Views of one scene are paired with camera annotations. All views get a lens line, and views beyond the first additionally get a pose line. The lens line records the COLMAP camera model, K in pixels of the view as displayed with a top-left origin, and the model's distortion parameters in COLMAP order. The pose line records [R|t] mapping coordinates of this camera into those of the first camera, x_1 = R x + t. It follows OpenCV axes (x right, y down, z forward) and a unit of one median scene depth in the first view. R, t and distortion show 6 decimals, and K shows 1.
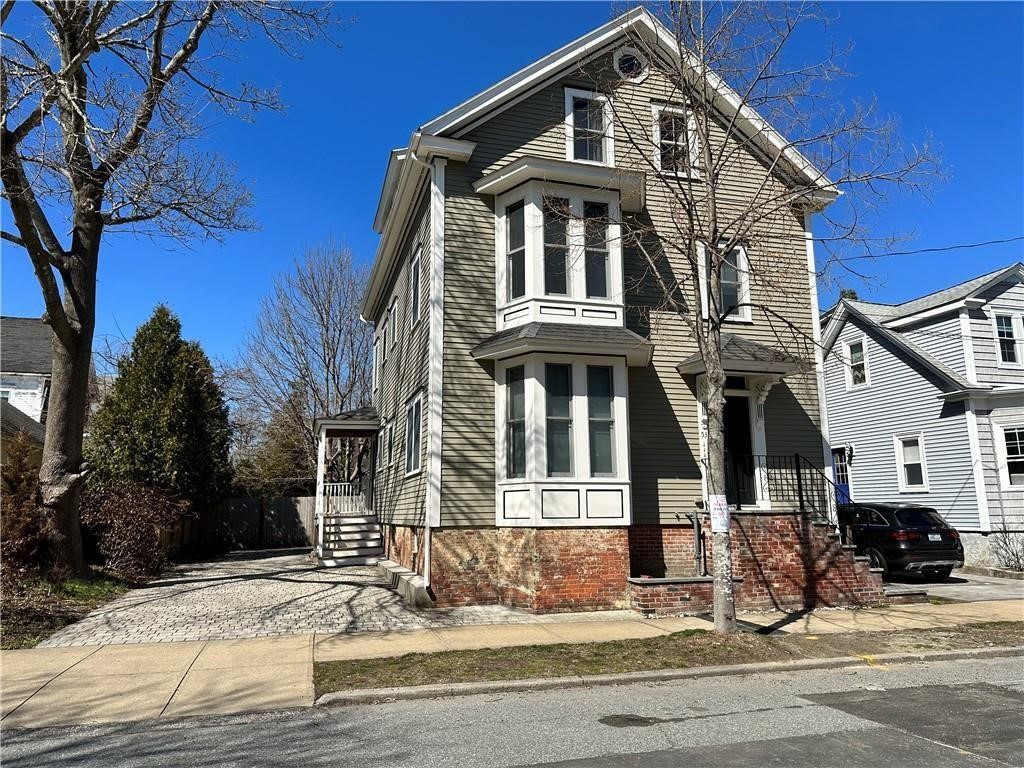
lens RADIAL K [[718.1, 0, 510.5], [0, 718.1, 379.4], [0, 0, 1]] dist [0.145984, -0.278026]
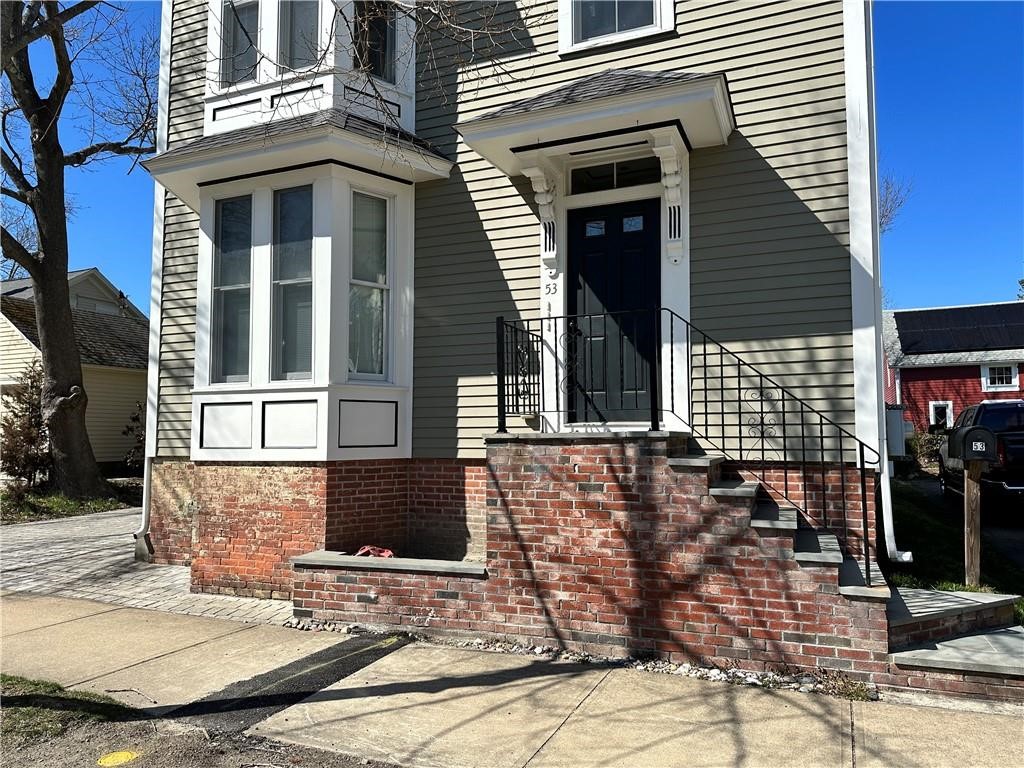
lens RADIAL K [[715.3, 0, 512.0], [0, 715.3, 384.0], [0, 0, 1]] dist [0.115781, -0.169824]
pose [[0.777586, -0.040685, -0.627459, 0.612428], [0.111093, 0.991095, 0.073411, 0.112089], [0.618885, -0.126790, 0.775181, 0.634498]]
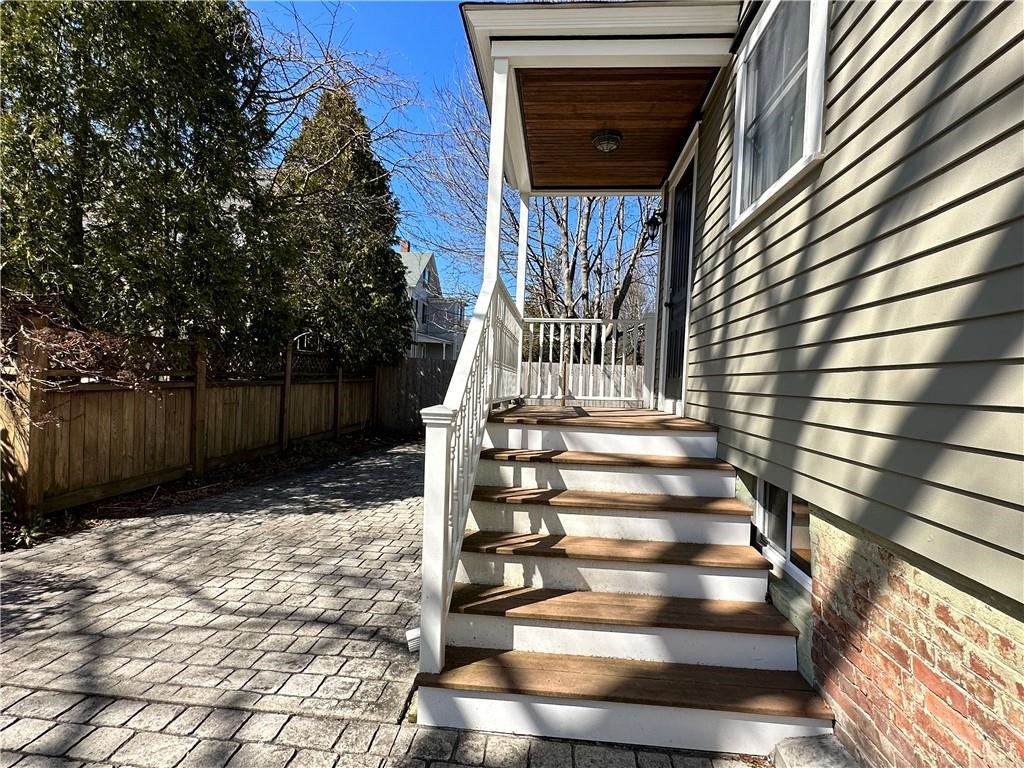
lens RADIAL K [[533.6, 0, 510.8], [0, 533.6, 391.8], [0, 0, 1]] dist [-0.002102, -0.000369]
pose [[0.930407, 0.054891, -0.362395, -0.297007], [0.015264, 0.982062, 0.187938, 0.231219], [0.366211, -0.180390, 0.912880, 1.317487]]
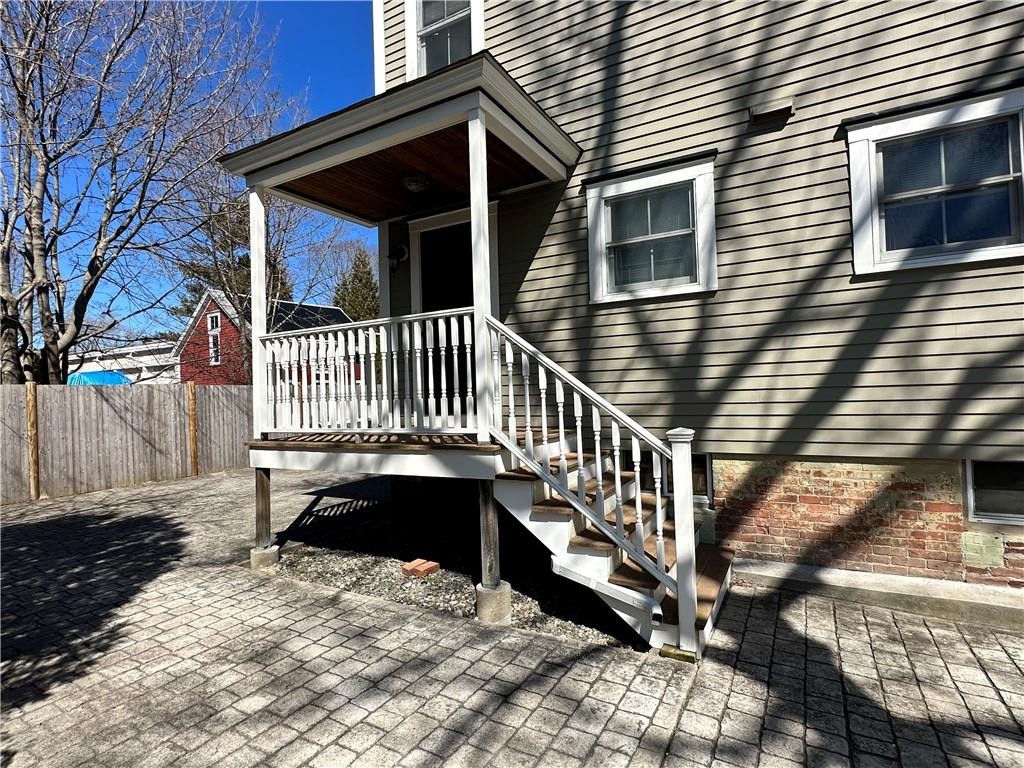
lens RADIAL K [[533.6, 0, 510.8], [0, 533.6, 391.8], [0, 0, 1]] dist [-0.002102, -0.000369]
pose [[0.709403, -0.007714, 0.704761, -0.620897], [-0.103076, 0.988053, 0.114569, 0.232367], [-0.697225, -0.153920, 0.700133, 1.356738]]
